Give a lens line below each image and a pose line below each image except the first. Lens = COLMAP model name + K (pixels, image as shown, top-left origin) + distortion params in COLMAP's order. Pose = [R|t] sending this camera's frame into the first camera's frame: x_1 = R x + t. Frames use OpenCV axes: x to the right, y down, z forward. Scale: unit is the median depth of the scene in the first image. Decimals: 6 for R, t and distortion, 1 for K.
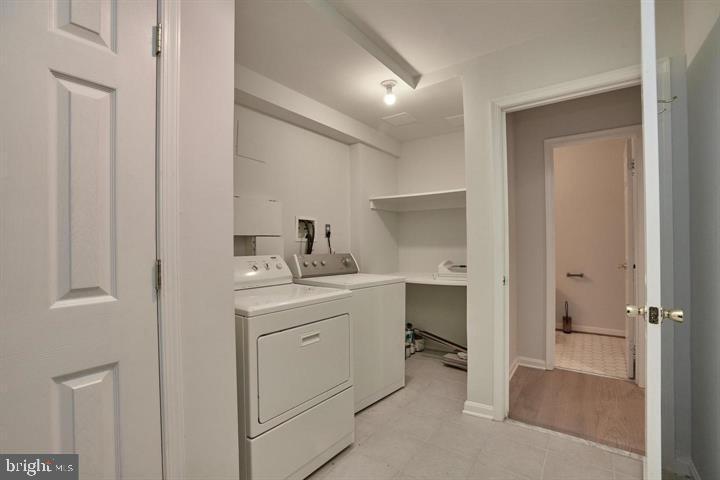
lens RADIAL K [[330.0, 0, 360.0], [0, 330.0, 240.0], [0, 0, 1]] dist [-0.088089, 0.039636]
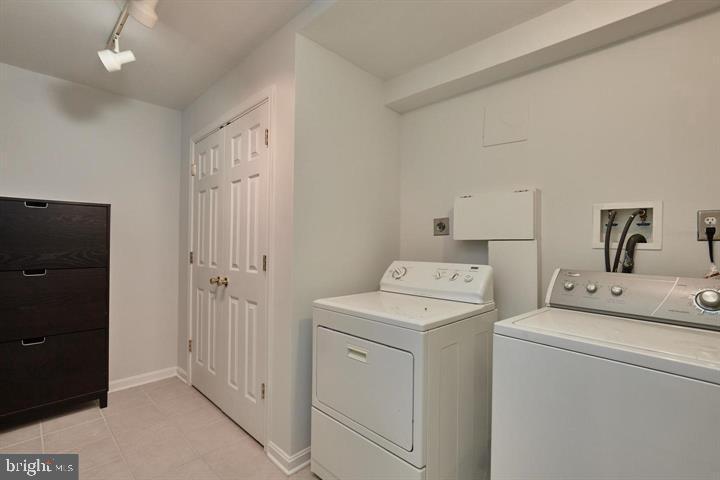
lens RADIAL K [[330.0, 0, 360.0], [0, 330.0, 240.0], [0, 0, 1]] dist [-0.088089, 0.039636]
pose [[-0.130341, -0.022395, -0.991216, 0.599633], [-0.006696, 0.999742, -0.021707, 0.007161], [0.991447, 0.003807, -0.130458, 0.911370]]
